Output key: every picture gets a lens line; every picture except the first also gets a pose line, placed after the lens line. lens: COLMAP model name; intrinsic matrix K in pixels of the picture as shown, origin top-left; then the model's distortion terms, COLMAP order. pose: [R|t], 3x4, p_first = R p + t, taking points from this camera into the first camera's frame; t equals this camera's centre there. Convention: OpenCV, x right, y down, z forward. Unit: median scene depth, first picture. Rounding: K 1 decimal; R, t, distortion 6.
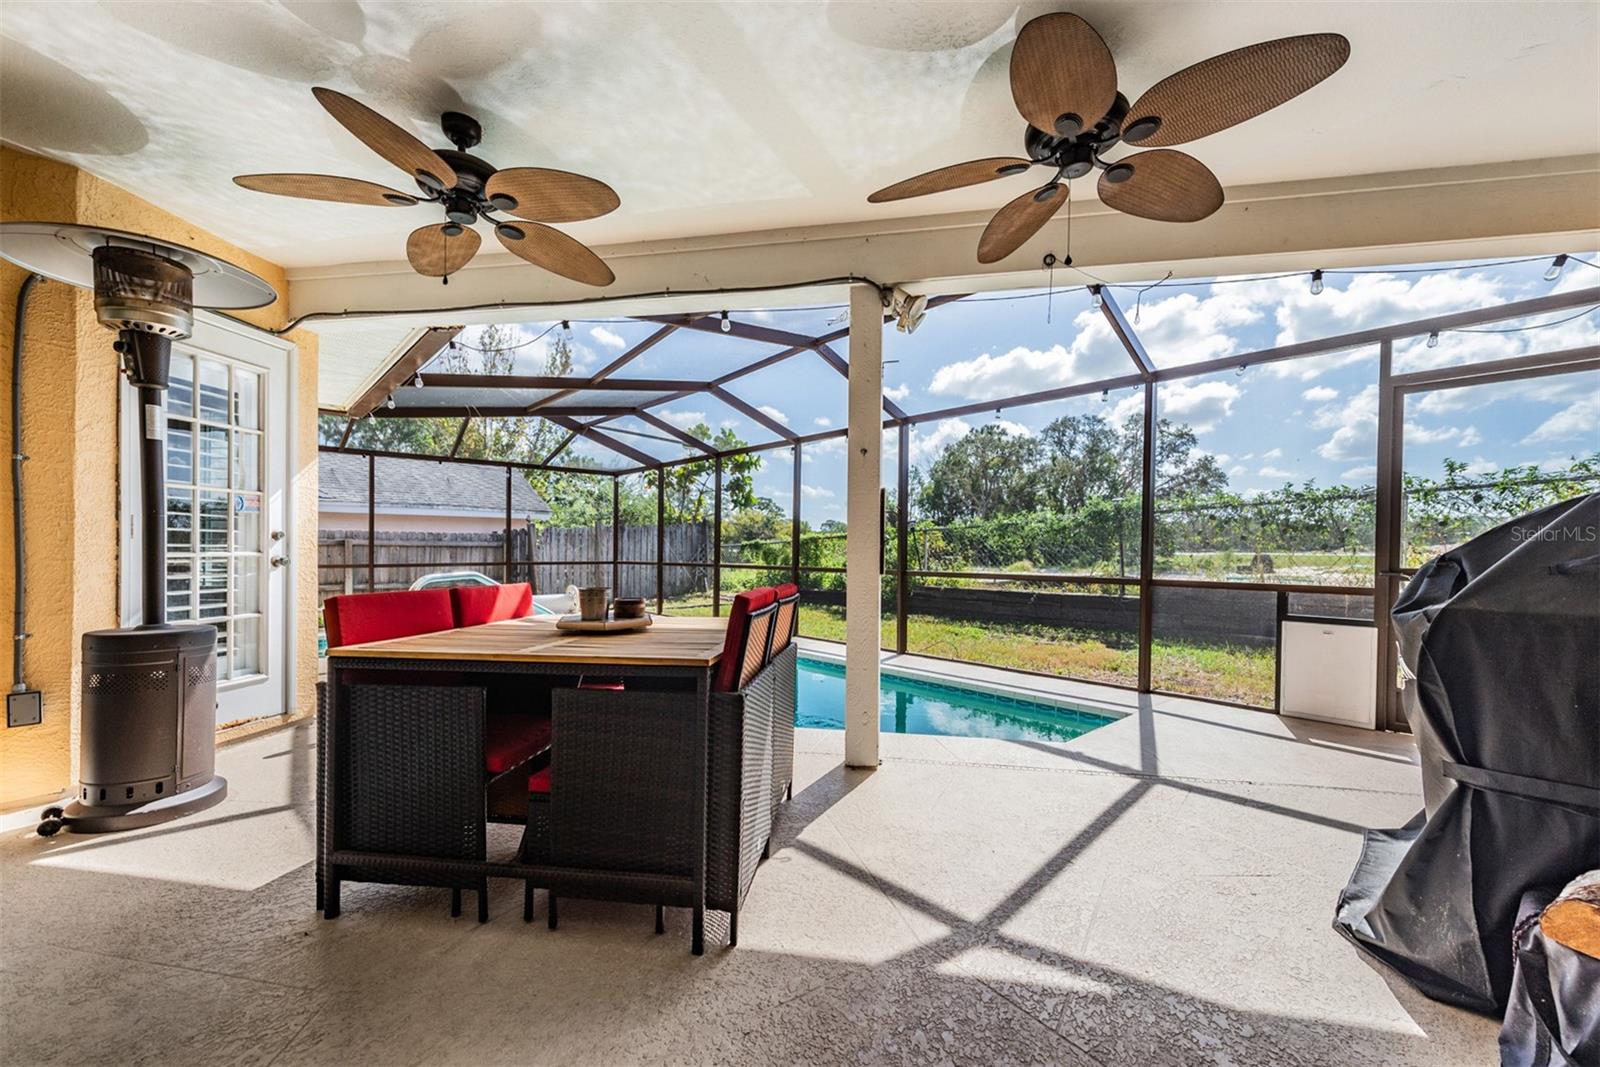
lens RADIAL K [[658.1, 0, 810.6], [0, 658.1, 552.9], [0, 0, 1]] dist [-0.000120, -0.000102]
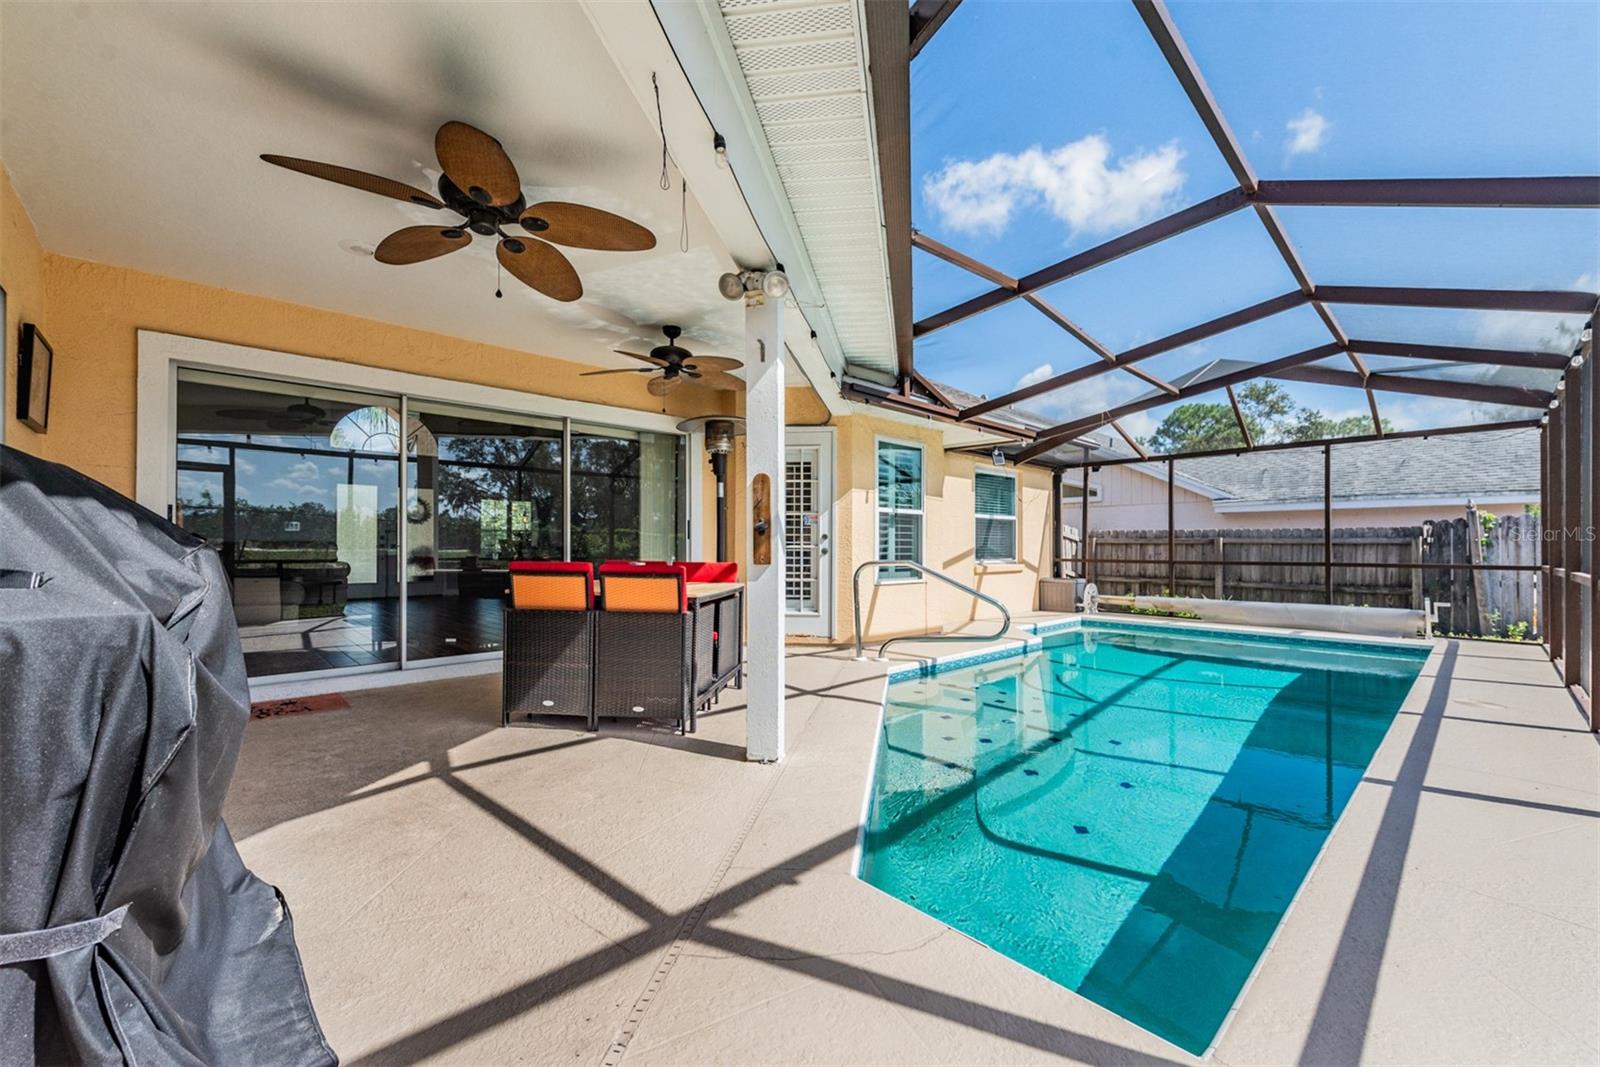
lens RADIAL K [[626.5, 0, 800.8], [0, 626.5, 530.8], [0, 0, 1]] dist [0.003287, -0.000117]
pose [[0.002907, -0.028678, -0.999584, 0.320436], [-0.009185, 0.999546, -0.028703, 0.003331], [0.999954, 0.009265, 0.002643, 0.330064]]
